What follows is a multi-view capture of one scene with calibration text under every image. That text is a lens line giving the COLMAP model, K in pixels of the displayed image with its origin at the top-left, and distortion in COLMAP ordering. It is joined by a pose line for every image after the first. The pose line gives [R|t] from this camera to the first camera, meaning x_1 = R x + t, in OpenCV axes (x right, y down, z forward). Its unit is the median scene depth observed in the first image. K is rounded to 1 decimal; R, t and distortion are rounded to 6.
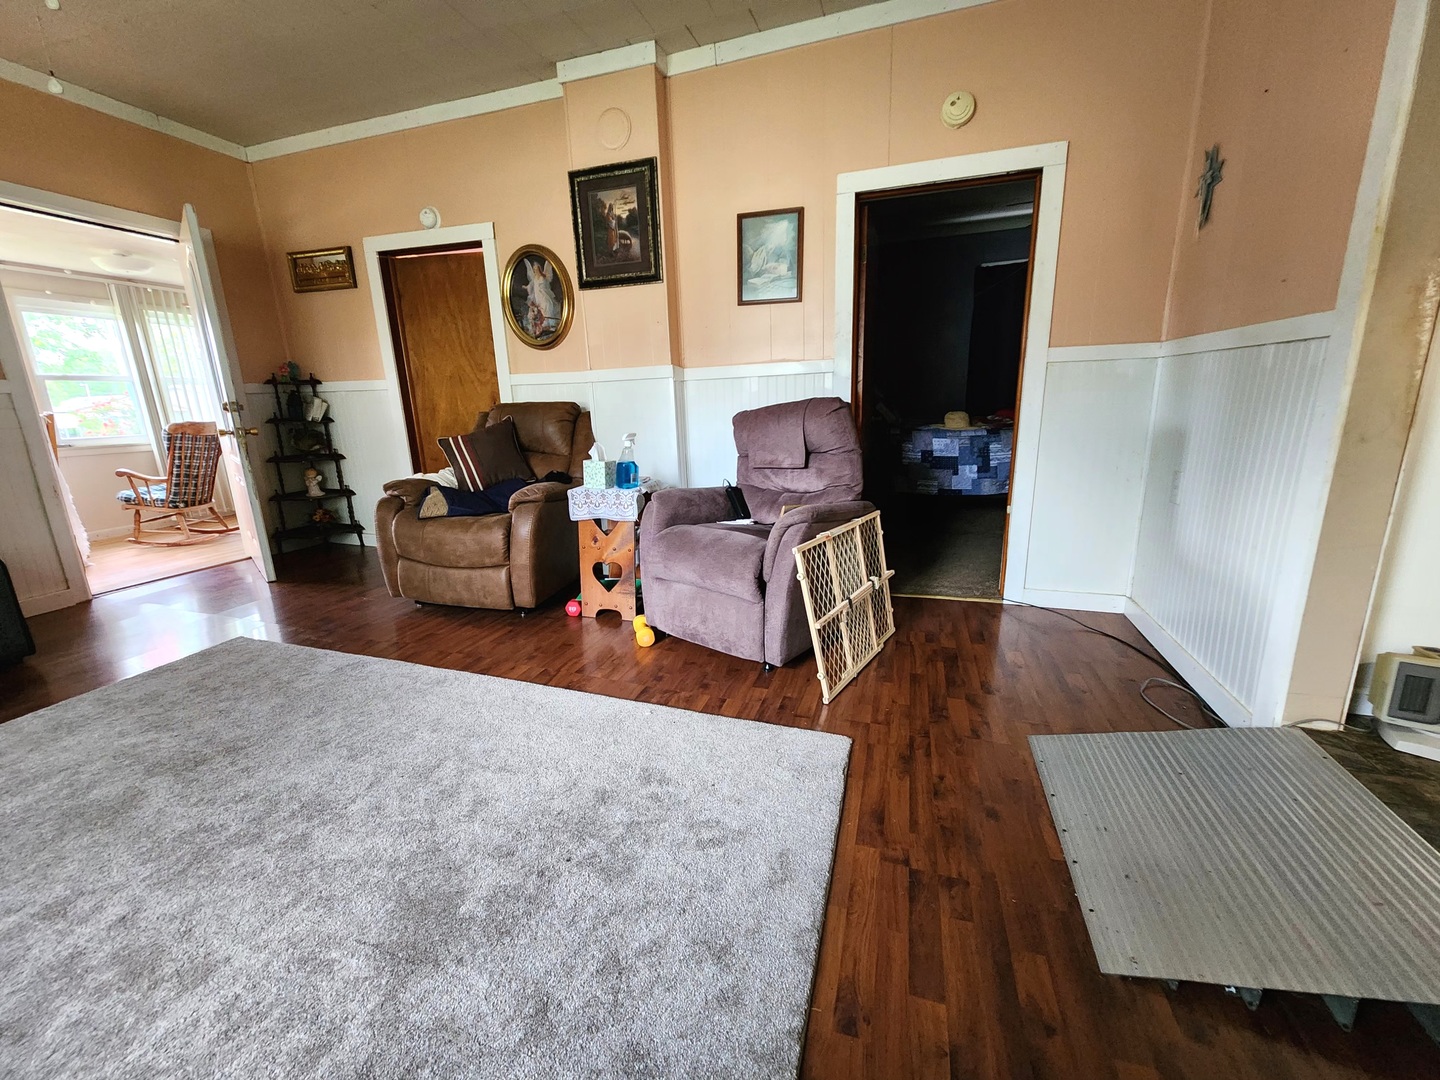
lens RADIAL K [[588.1, 0, 721.7], [0, 588.1, 541.8], [0, 0, 1]] dist [0.001804, -0.000185]
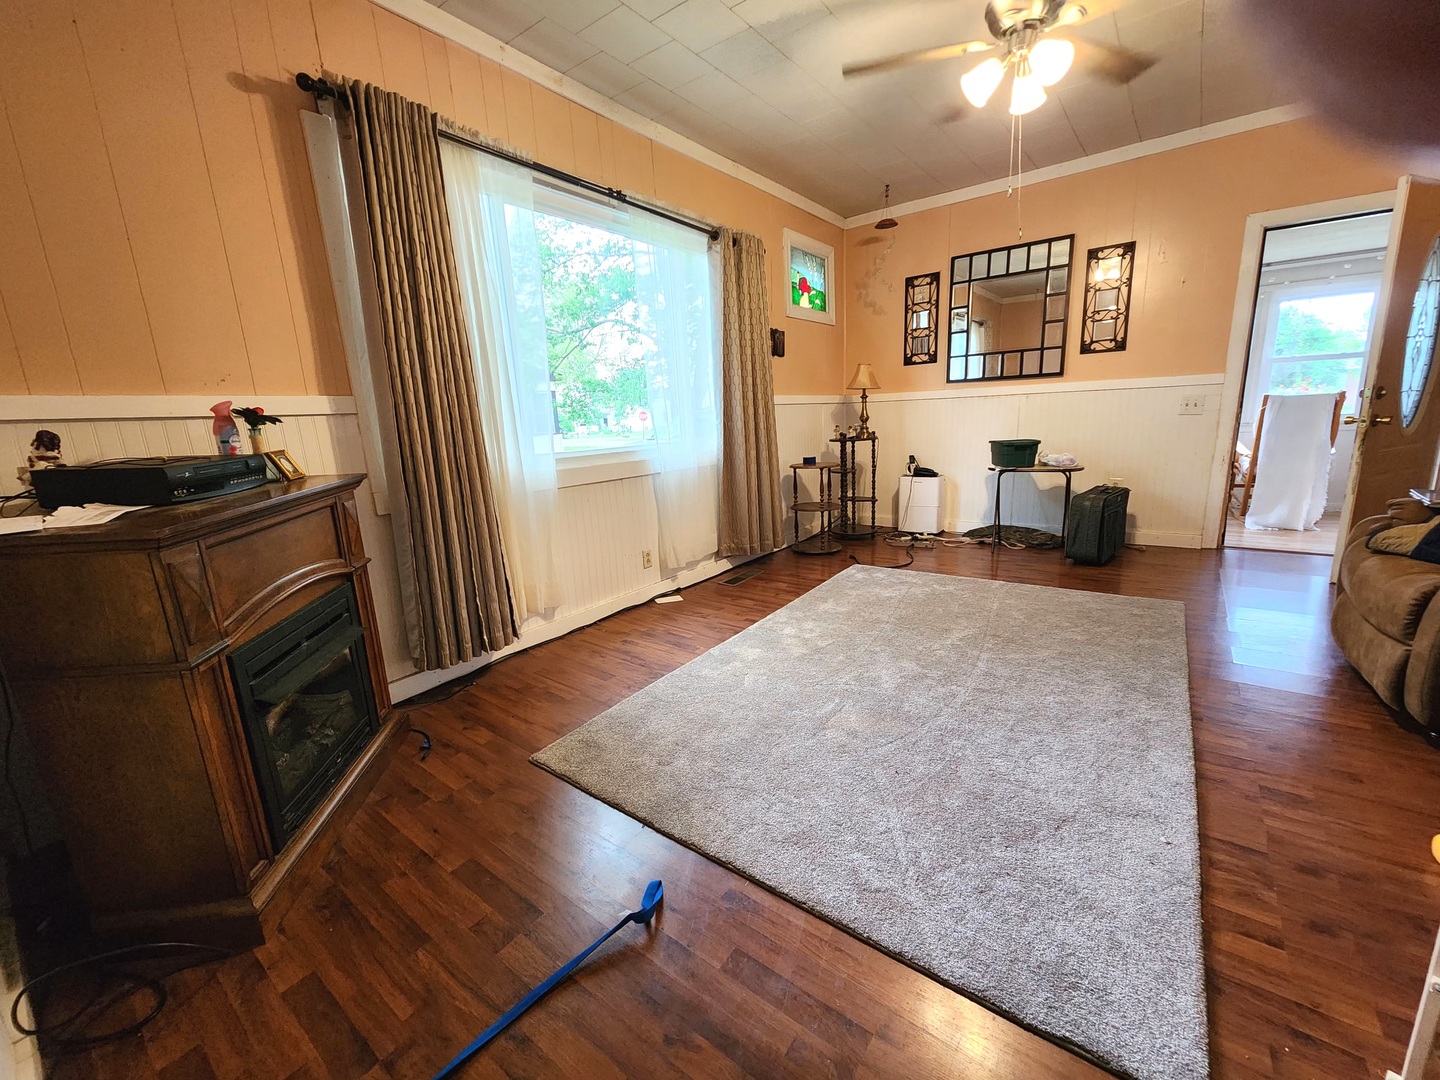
lens RADIAL K [[589.8, 0, 720.9], [0, 589.8, 544.7], [0, 0, 1]] dist [0.001570, -0.000825]
pose [[-0.334867, 0.234506, -0.912618, 0.803650], [-0.179228, 0.935002, 0.306022, -0.218748], [0.925063, 0.266043, -0.271071, 0.752165]]
